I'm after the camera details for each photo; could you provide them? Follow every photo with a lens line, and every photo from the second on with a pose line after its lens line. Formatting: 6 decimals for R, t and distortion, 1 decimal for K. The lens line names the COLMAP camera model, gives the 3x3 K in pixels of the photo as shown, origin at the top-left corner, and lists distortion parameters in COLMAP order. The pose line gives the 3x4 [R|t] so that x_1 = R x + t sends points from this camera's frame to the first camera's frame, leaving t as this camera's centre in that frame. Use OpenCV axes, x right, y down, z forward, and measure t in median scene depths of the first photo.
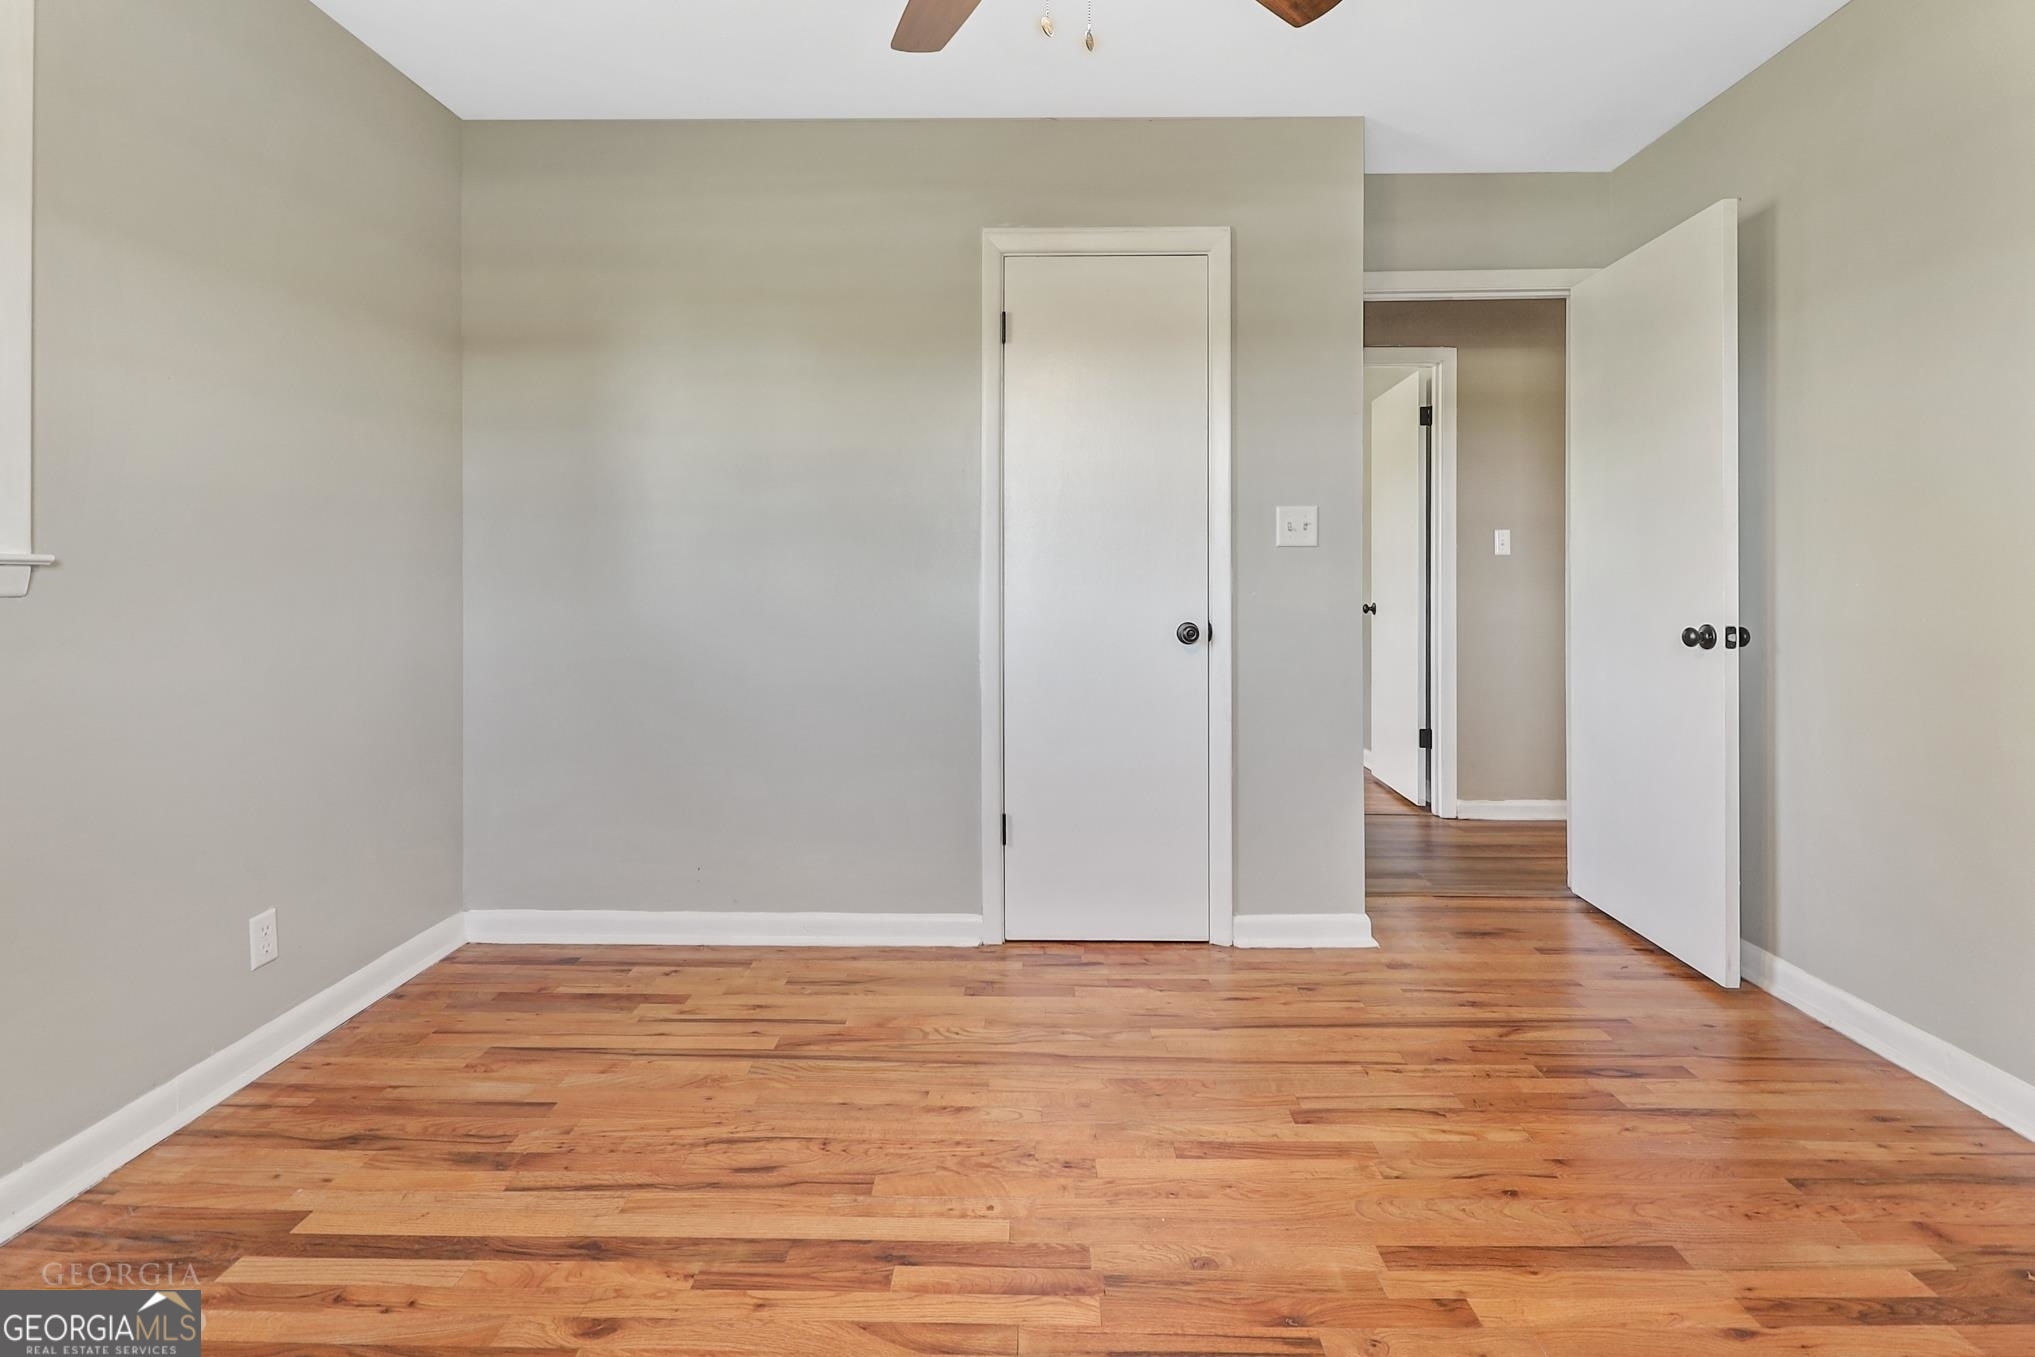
lens RADIAL K [[966.1, 0, 1017.5], [0, 966.1, 678.5], [0, 0, 1]] dist [0.000739, -0.000040]
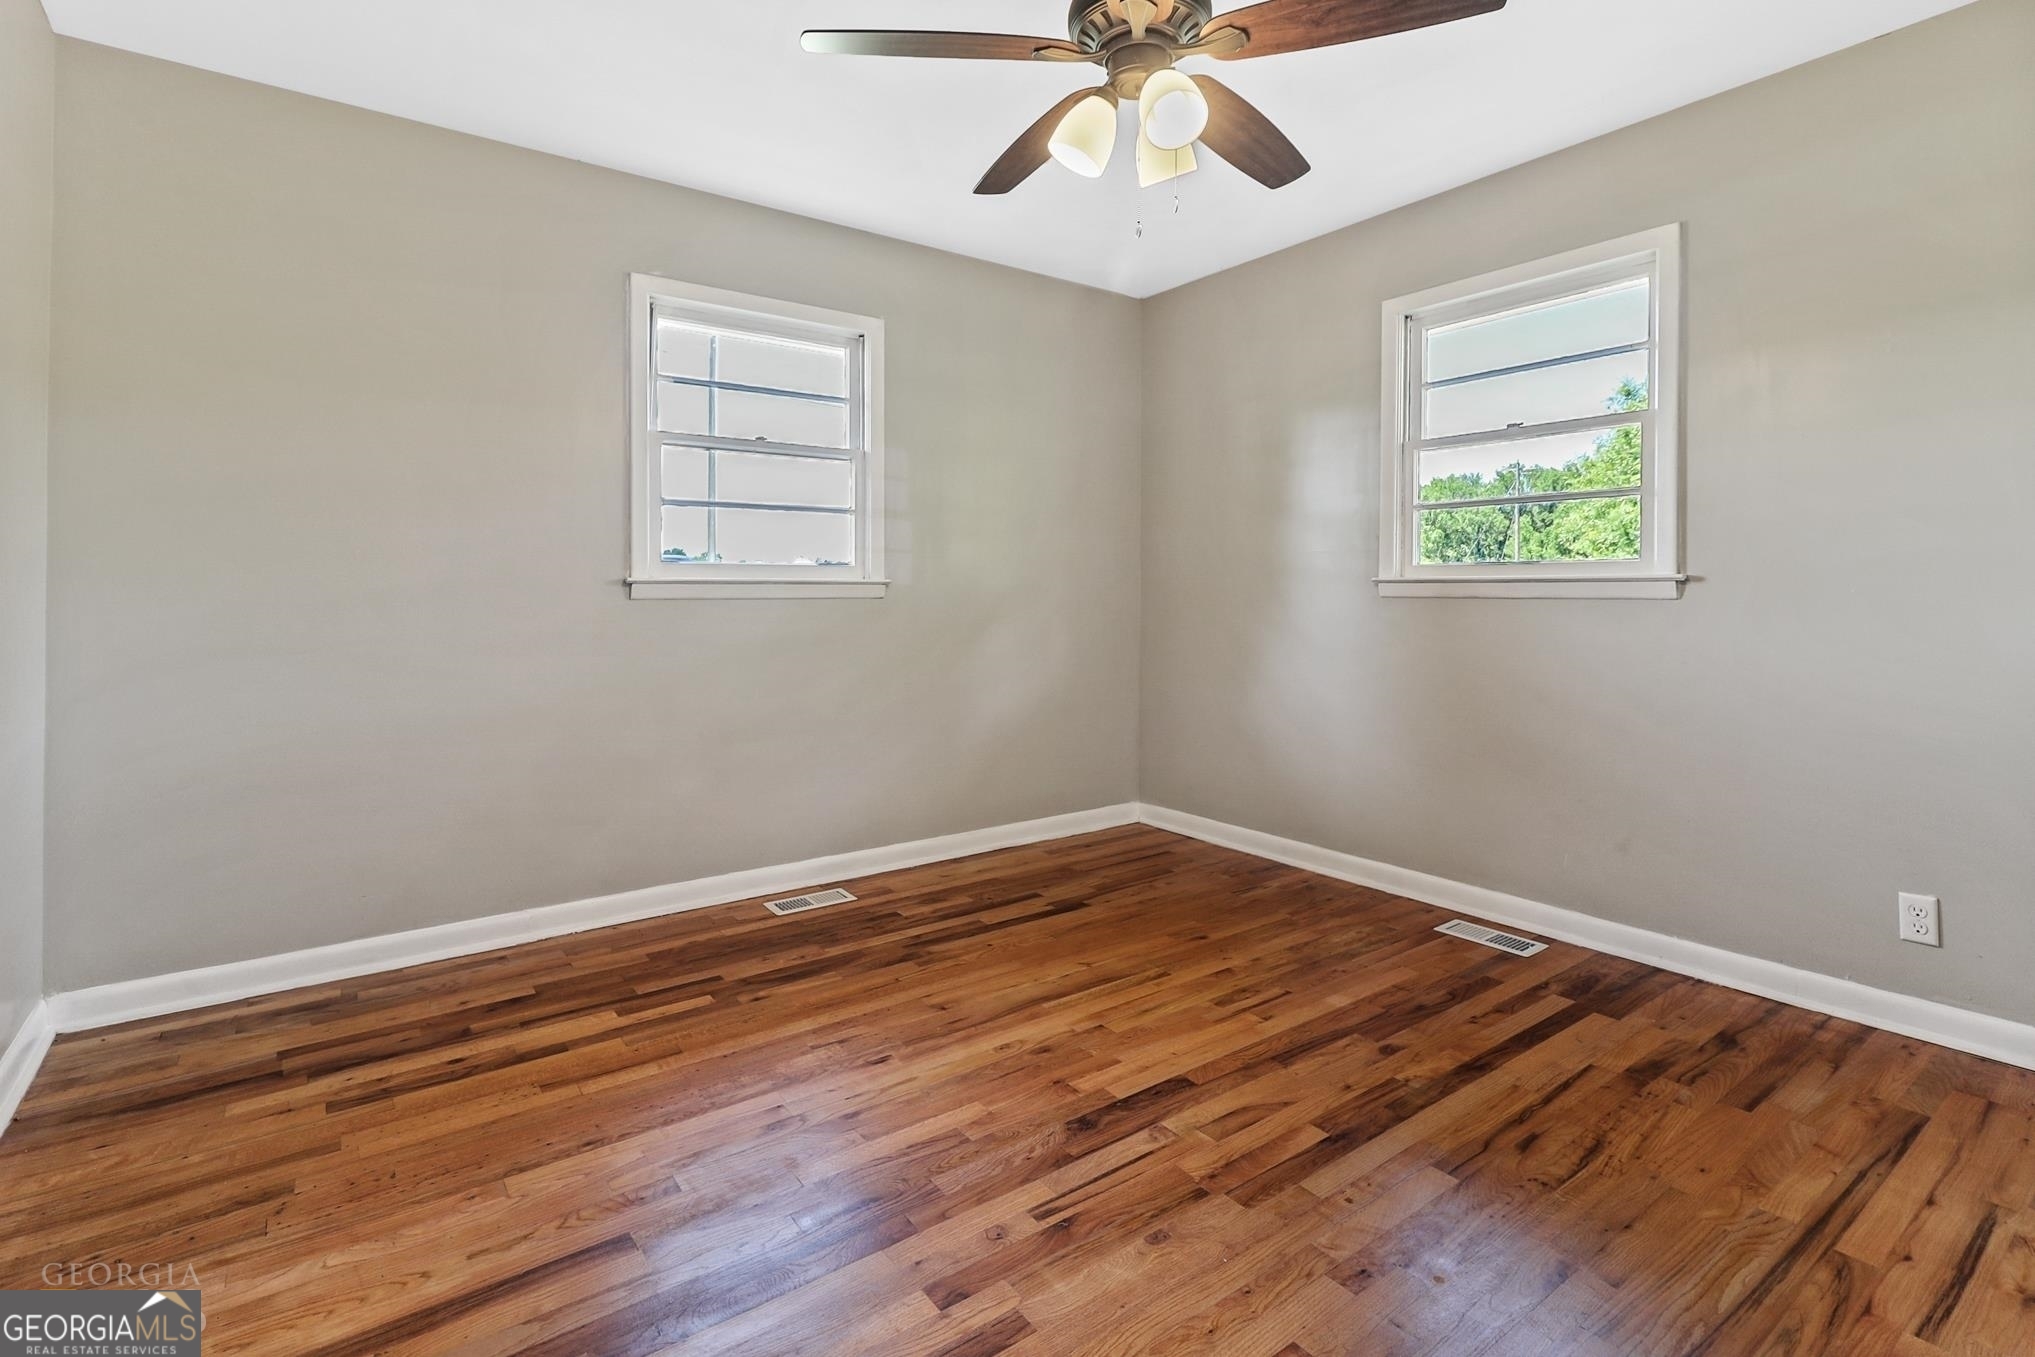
lens RADIAL K [[966.1, 0, 1017.5], [0, 966.1, 678.5], [0, 0, 1]] dist [0.000739, -0.000040]
pose [[-0.799221, 0.058200, -0.598213, 0.825593], [-0.059239, 0.982827, 0.174763, -0.156005], [0.598110, 0.175112, -0.782048, 1.473476]]
